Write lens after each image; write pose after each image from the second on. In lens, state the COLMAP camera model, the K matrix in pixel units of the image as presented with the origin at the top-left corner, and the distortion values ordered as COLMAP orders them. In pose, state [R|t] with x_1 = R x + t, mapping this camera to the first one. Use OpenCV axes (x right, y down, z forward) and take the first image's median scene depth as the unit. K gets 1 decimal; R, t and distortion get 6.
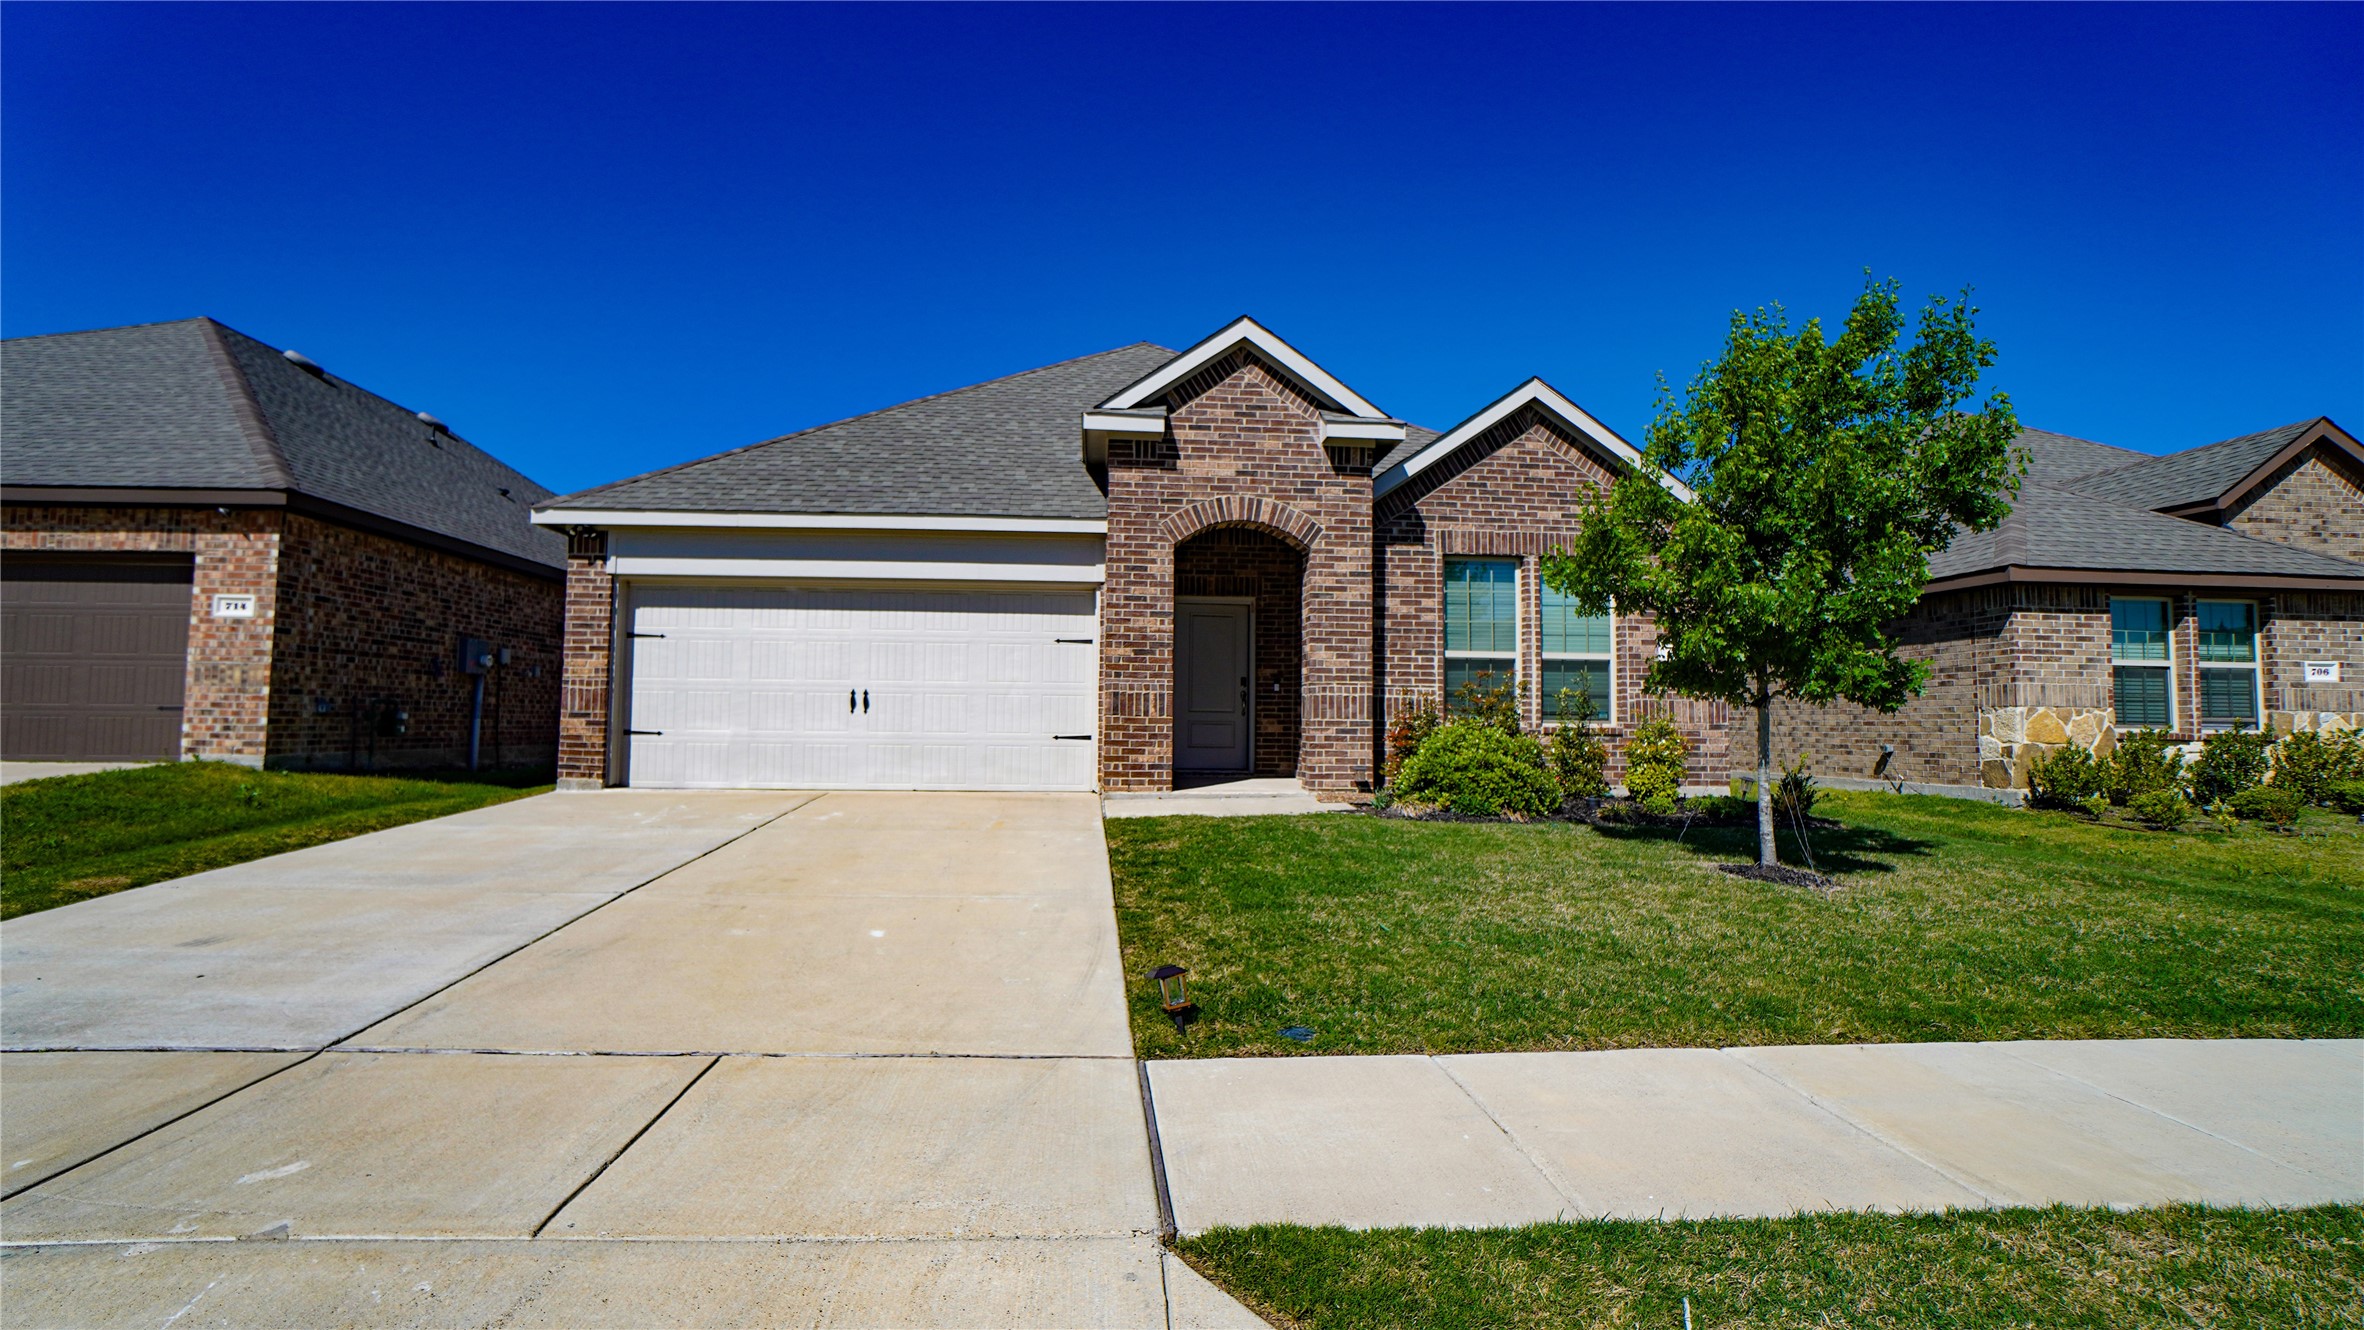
lens RADIAL K [[1035.0, 0, 1182.0], [0, 1035.0, 665.0], [0, 0, 1]] dist [-0.053825, 0.000860]
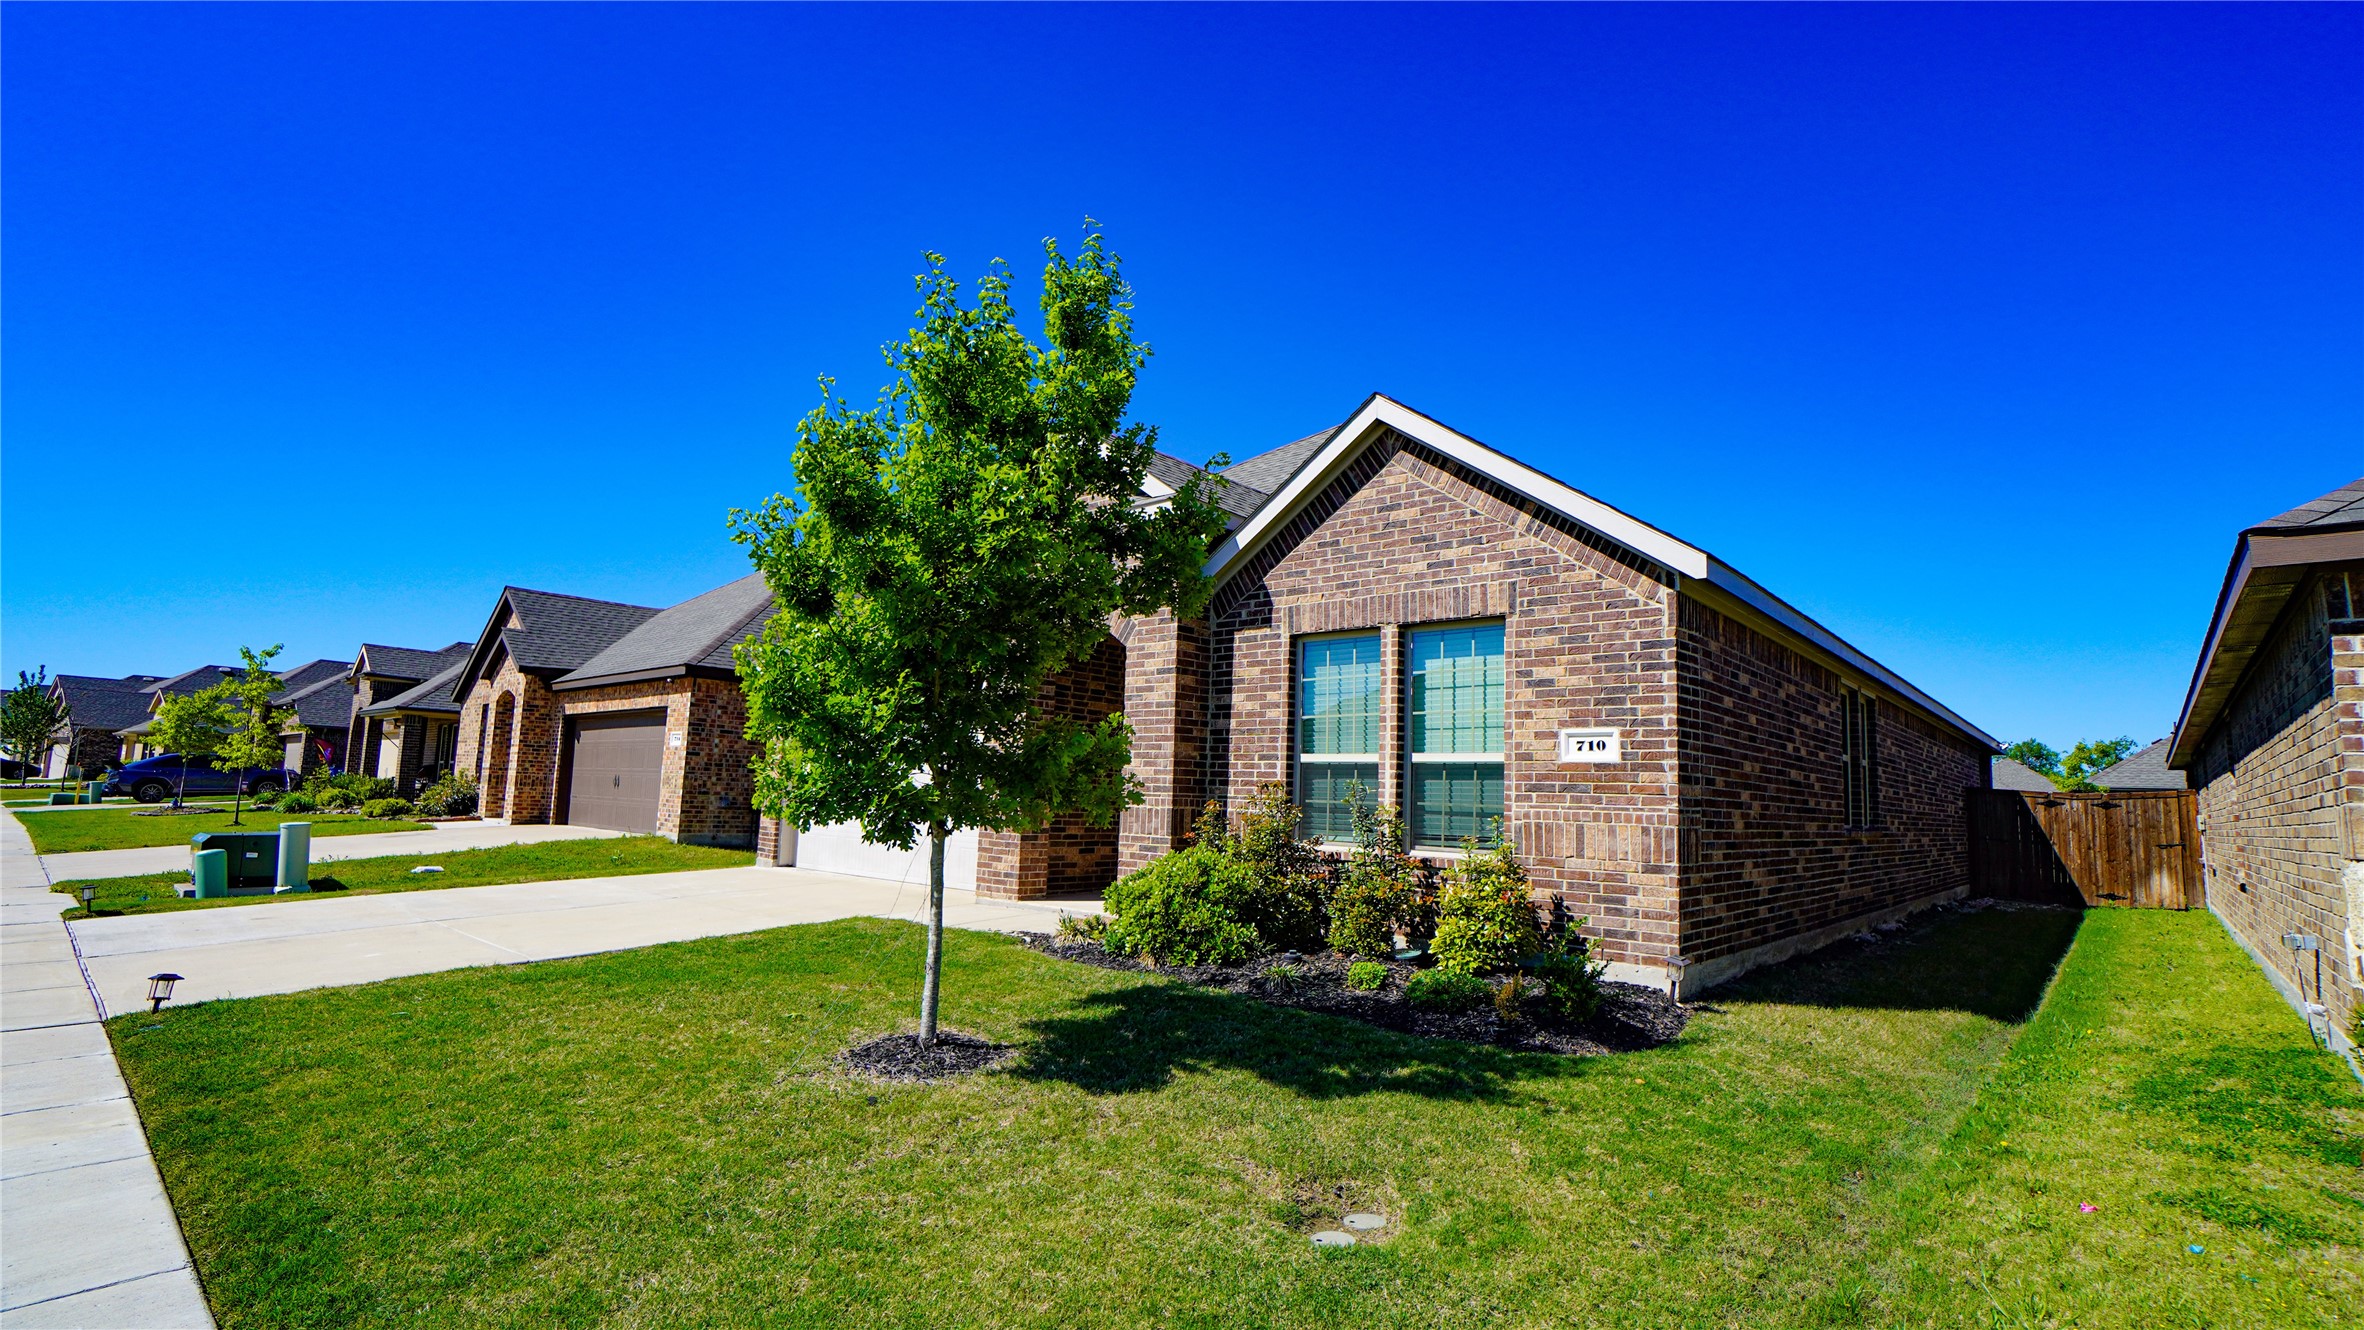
lens RADIAL K [[1115.2, 0, 1182.0], [0, 1115.2, 665.0], [0, 0, 1]] dist [-0.054843, -0.000061]
pose [[0.688014, -0.074815, -0.721831, 0.874721], [0.015326, 0.995948, -0.088618, -0.007930], [0.725536, 0.049908, 0.686373, 0.352837]]
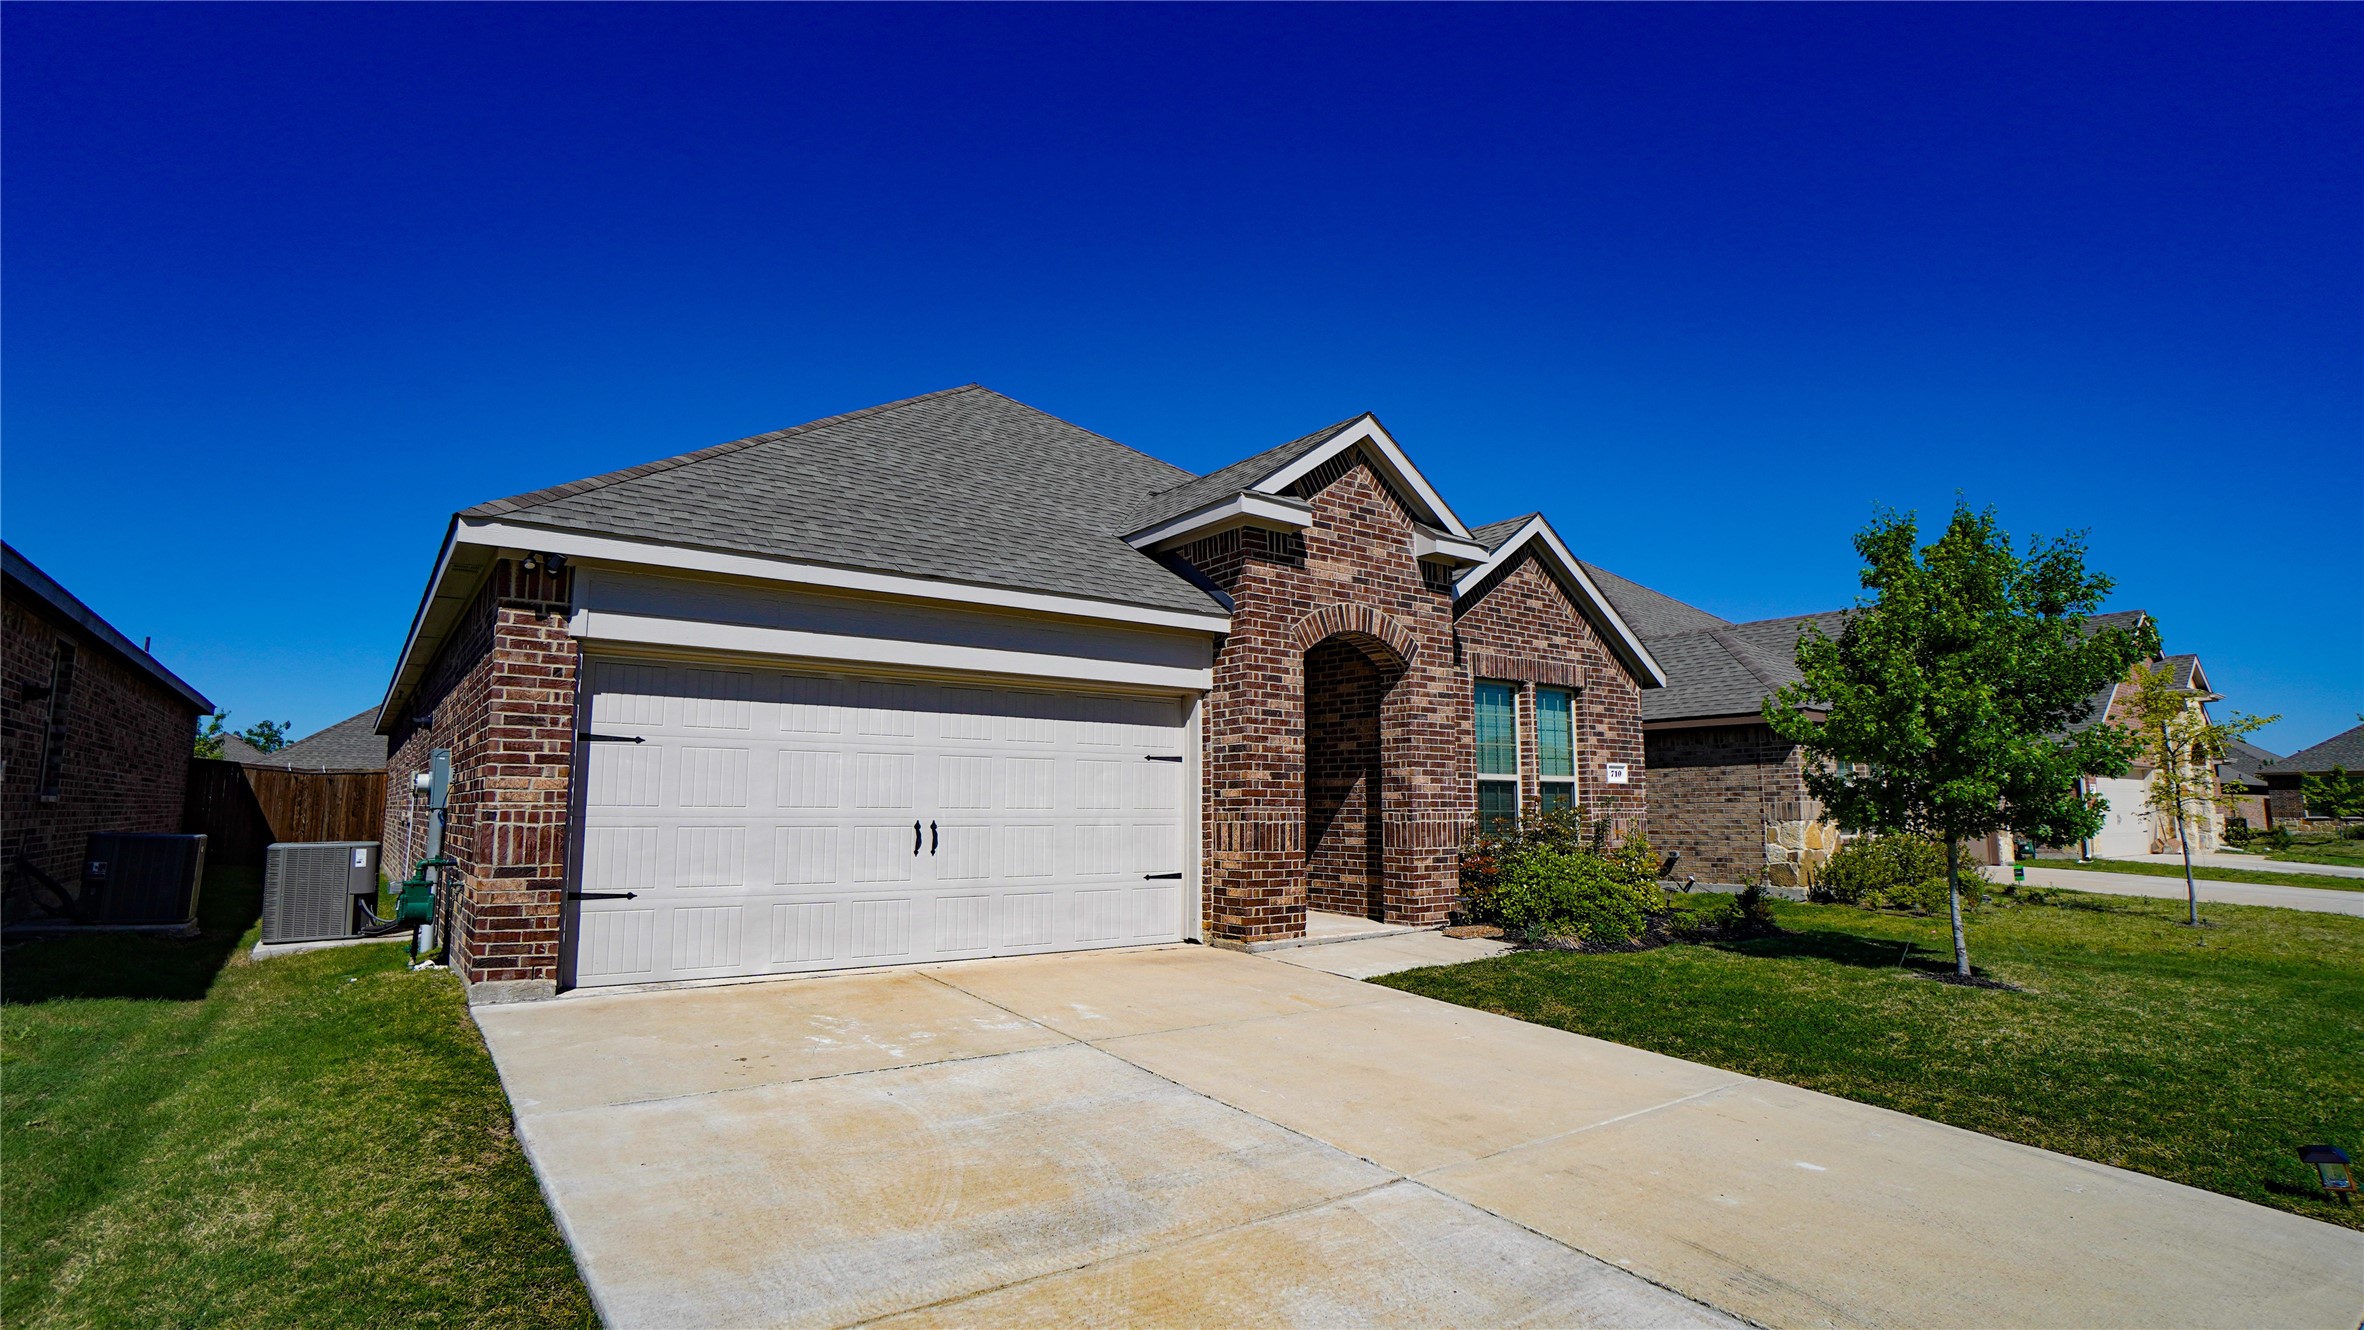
lens RADIAL K [[1115.2, 0, 1182.0], [0, 1115.2, 665.0], [0, 0, 1]] dist [-0.054843, -0.000061]
pose [[0.850816, 0.060868, 0.521926, -0.583949], [-0.025327, 0.996864, -0.074970, -0.032165], [-0.524853, 0.050567, 0.849690, 0.243548]]
